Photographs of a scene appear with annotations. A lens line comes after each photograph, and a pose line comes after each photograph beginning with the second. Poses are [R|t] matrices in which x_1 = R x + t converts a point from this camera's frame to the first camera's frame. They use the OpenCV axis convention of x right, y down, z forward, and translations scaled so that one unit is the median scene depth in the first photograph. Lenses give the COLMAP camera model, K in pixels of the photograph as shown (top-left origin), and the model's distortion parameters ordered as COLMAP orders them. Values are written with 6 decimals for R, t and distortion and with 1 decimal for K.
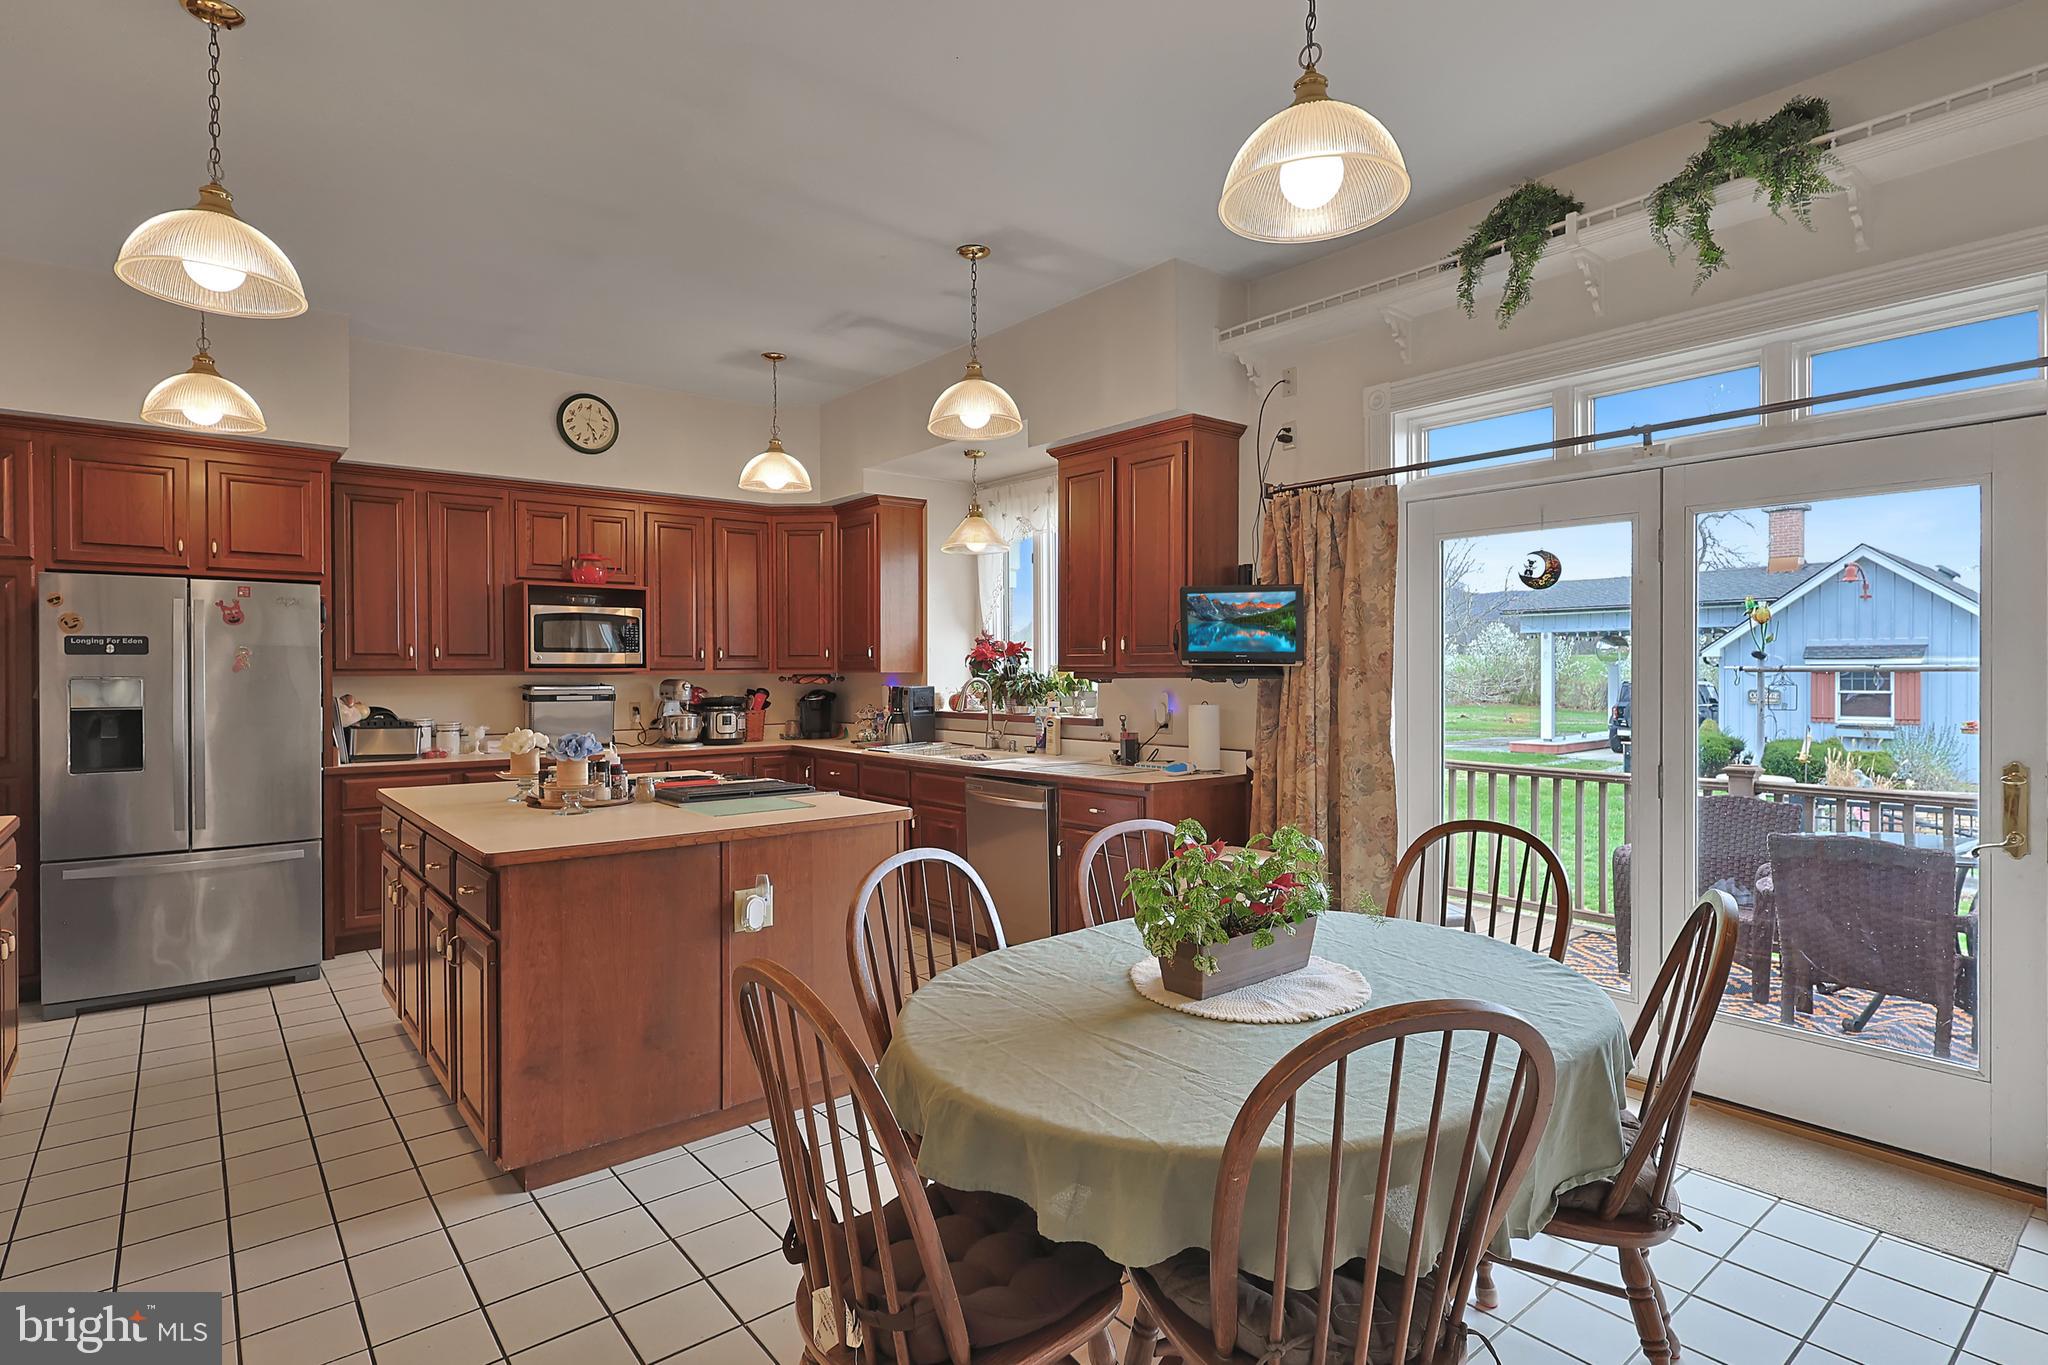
lens RADIAL K [[1032.3, 0, 1027.1], [0, 1032.3, 677.3], [0, 0, 1]] dist [0.000710, 0.001475]
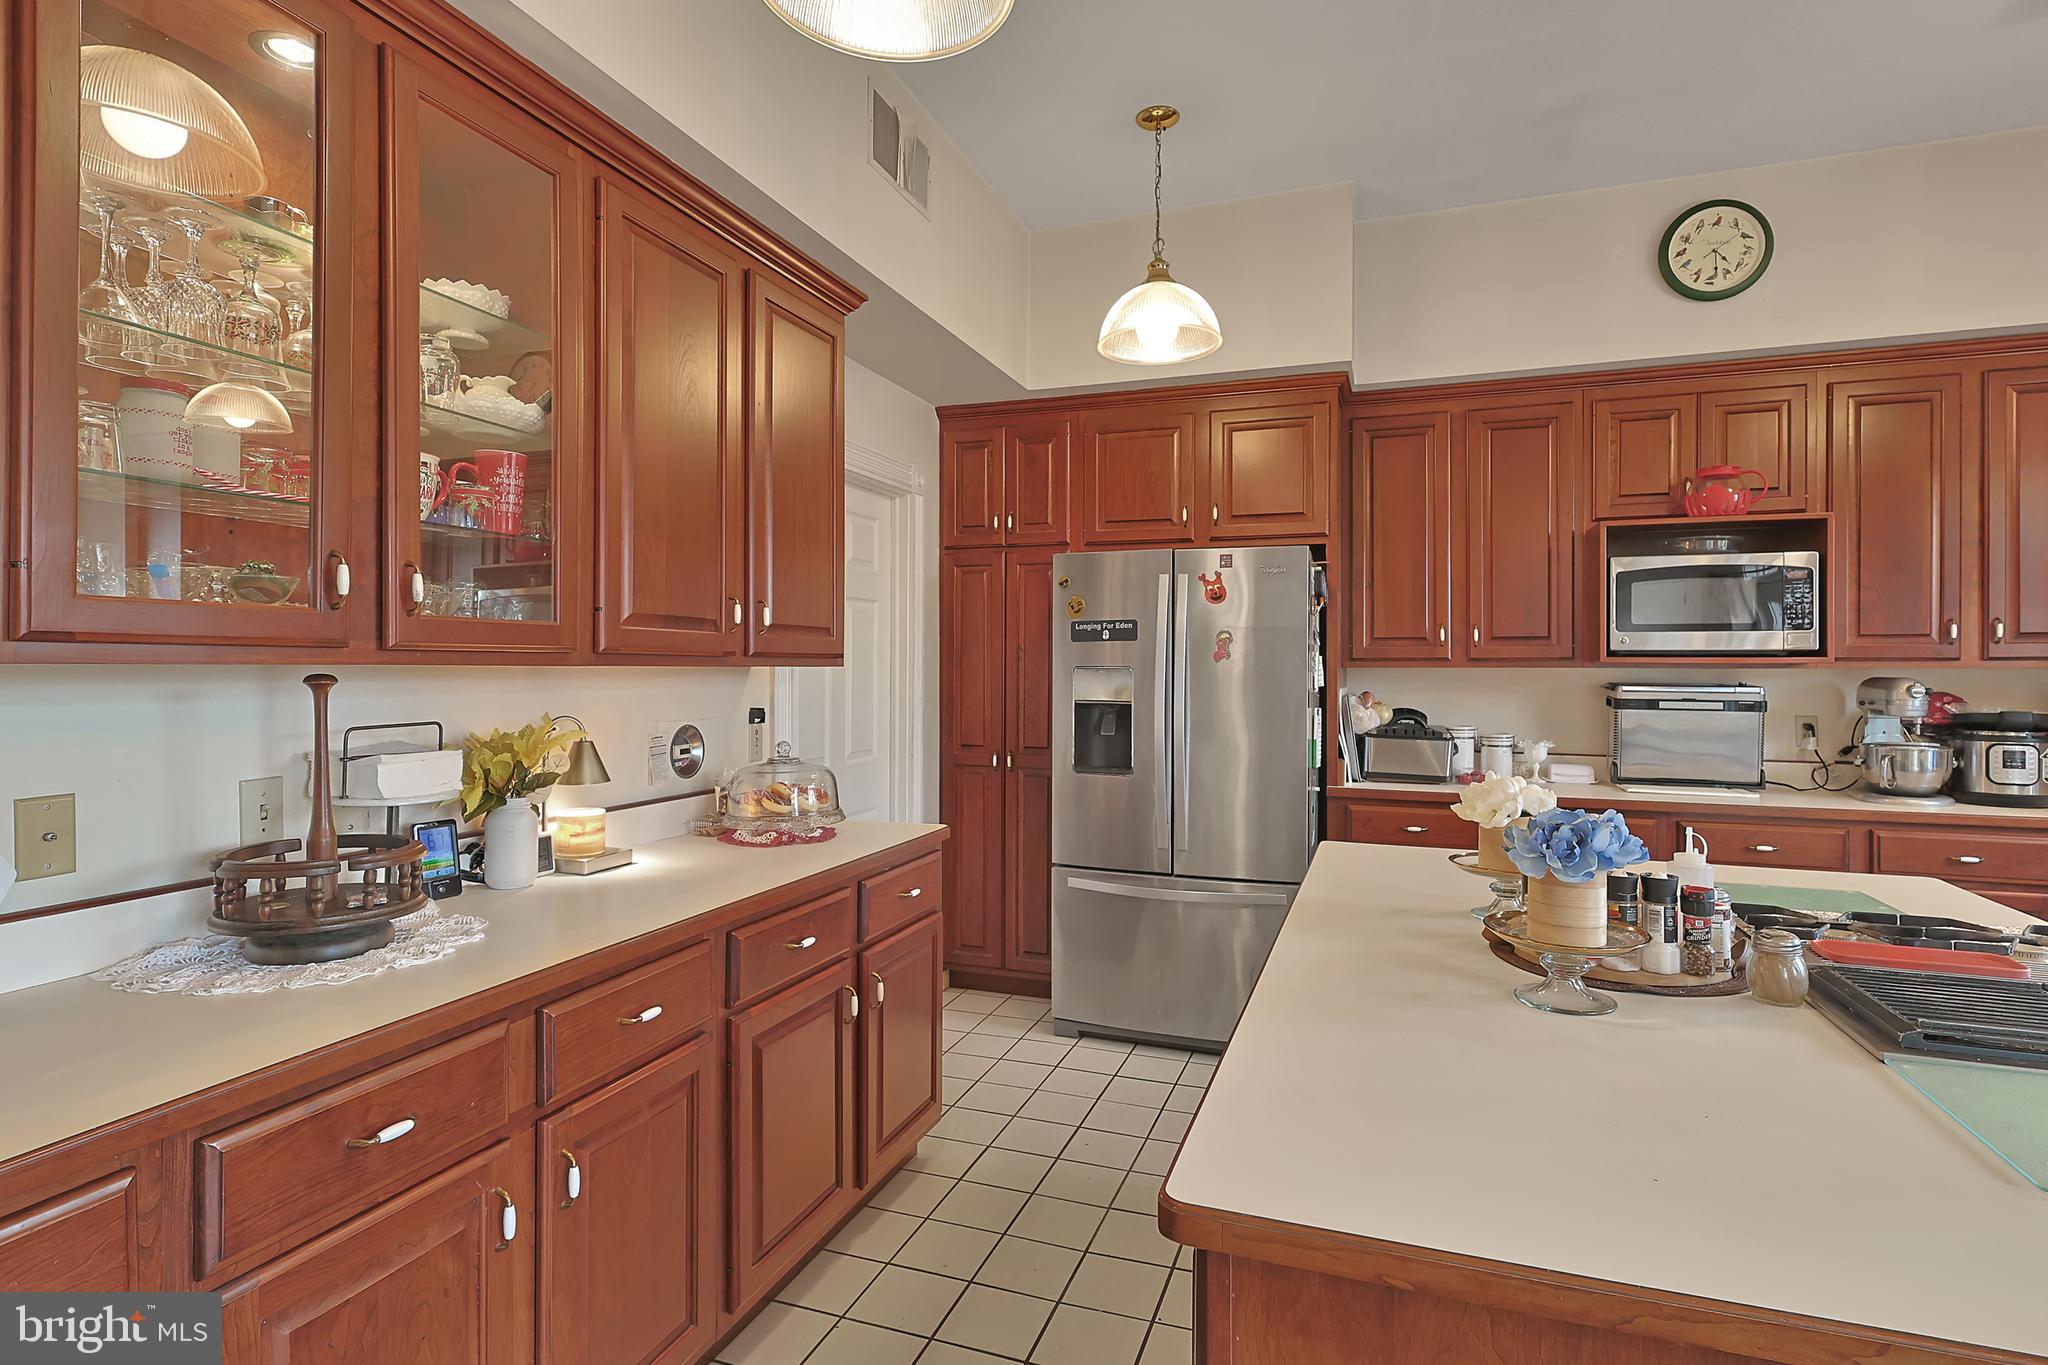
lens RADIAL K [[1033.8, 0, 1031.3], [0, 1033.8, 665.6], [0, 0, 1]] dist [-0.000476, 0.000453]
pose [[0.517459, 0.004357, -0.855697, -0.115897], [-0.008773, 0.999961, -0.000214, -0.000277], [0.855663, 0.007618, 0.517477, 0.351757]]
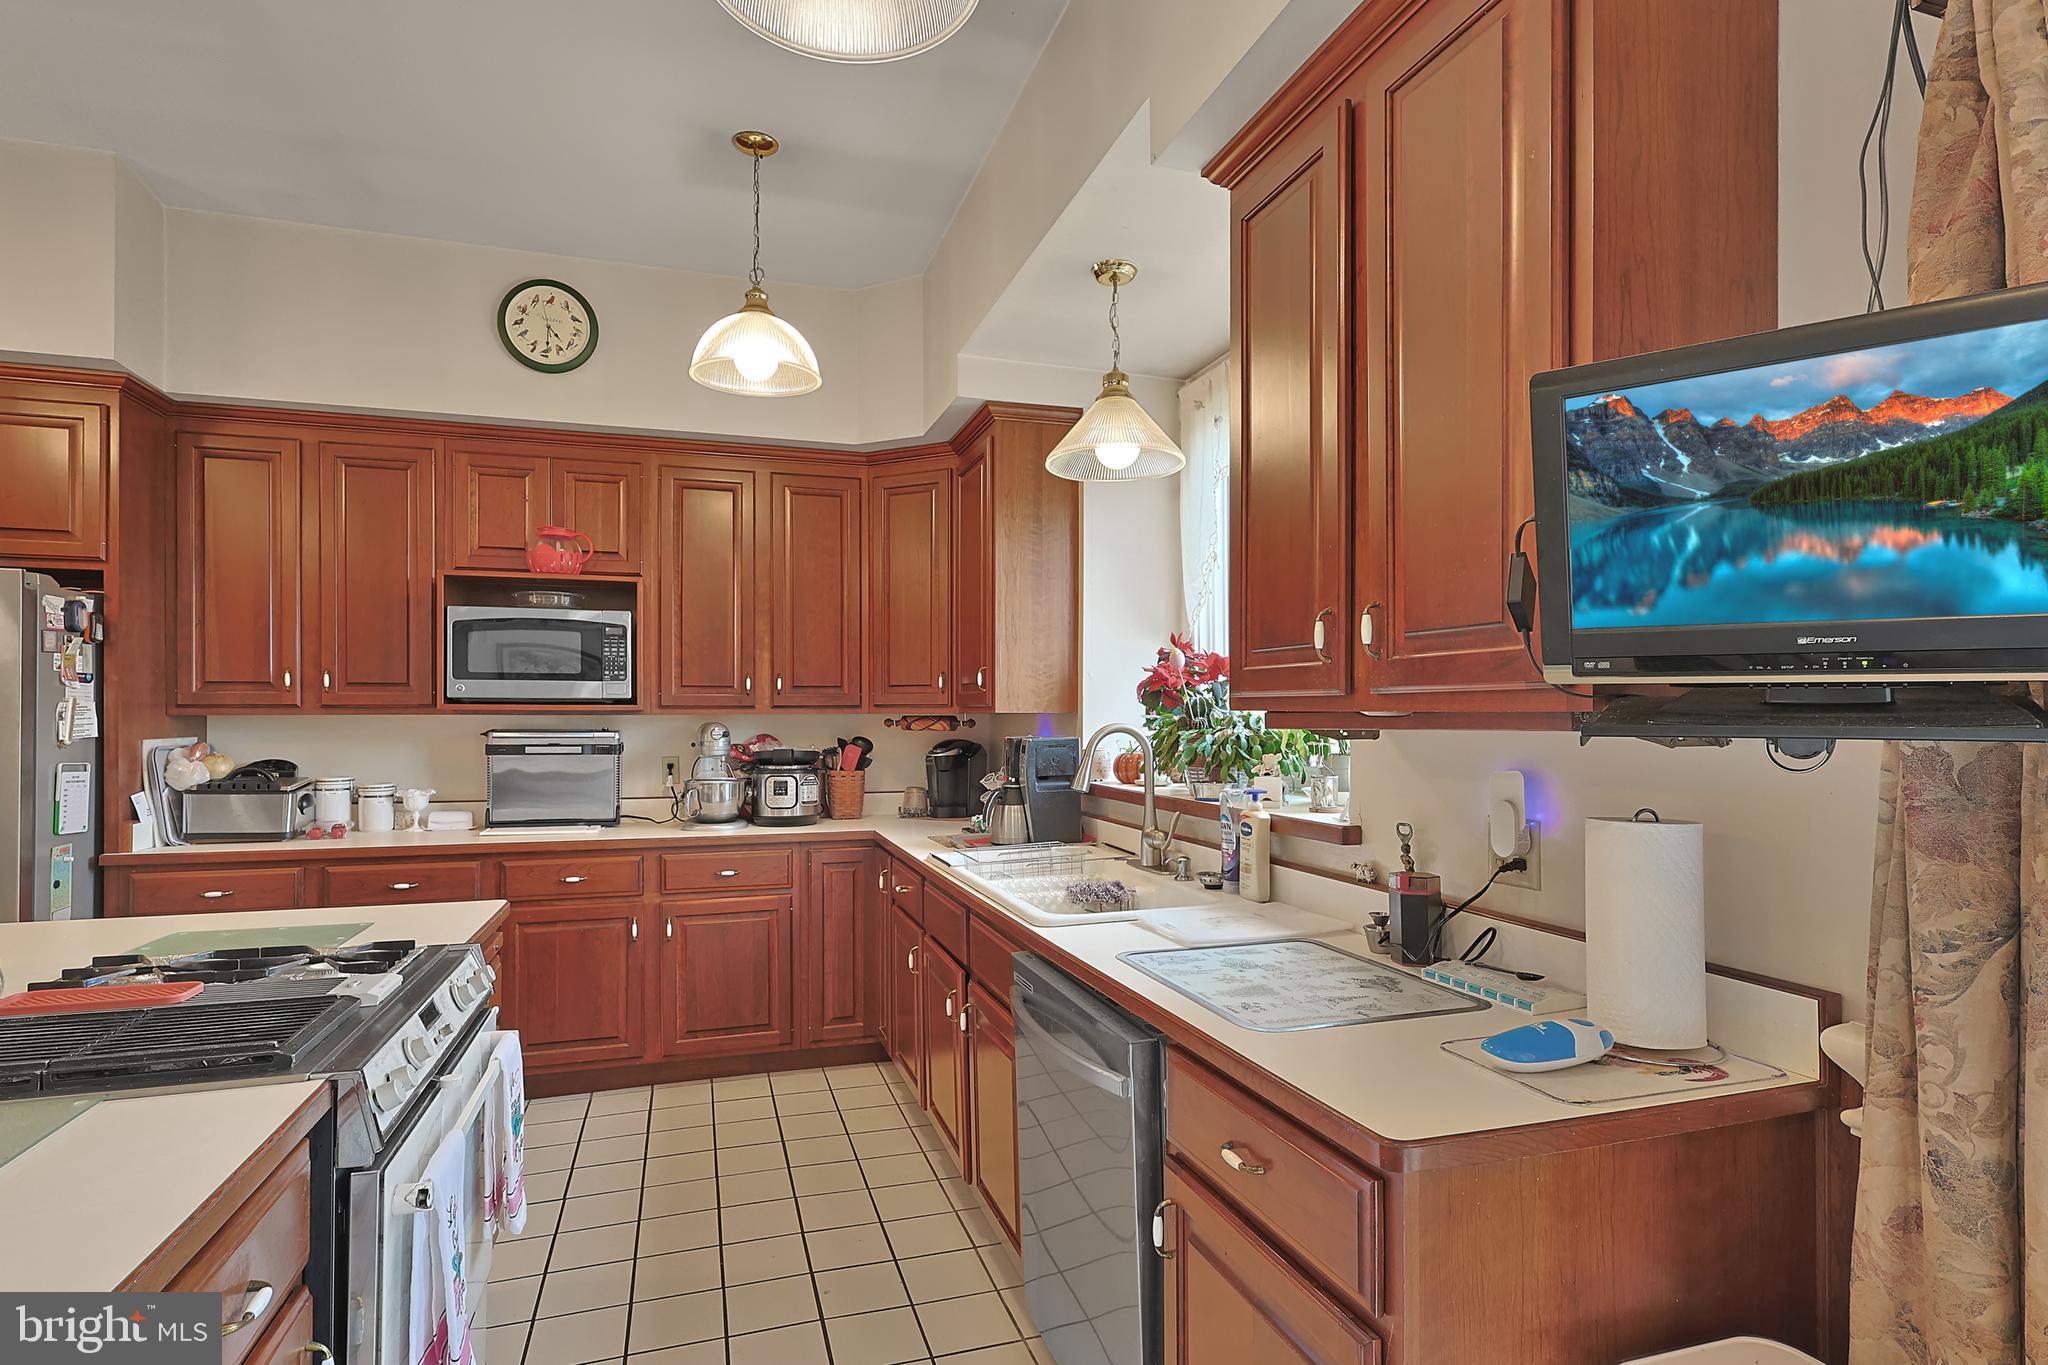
lens RADIAL K [[1033.2, 0, 1027.1], [0, 1033.2, 708.0], [0, 0, 1]] dist [0.001114, 0.000820]
pose [[0.931754, 0.001297, -0.363088, 0.088458], [-0.005541, 0.999928, -0.010648, -0.001486], [0.363048, 0.011933, 0.931694, 0.510862]]
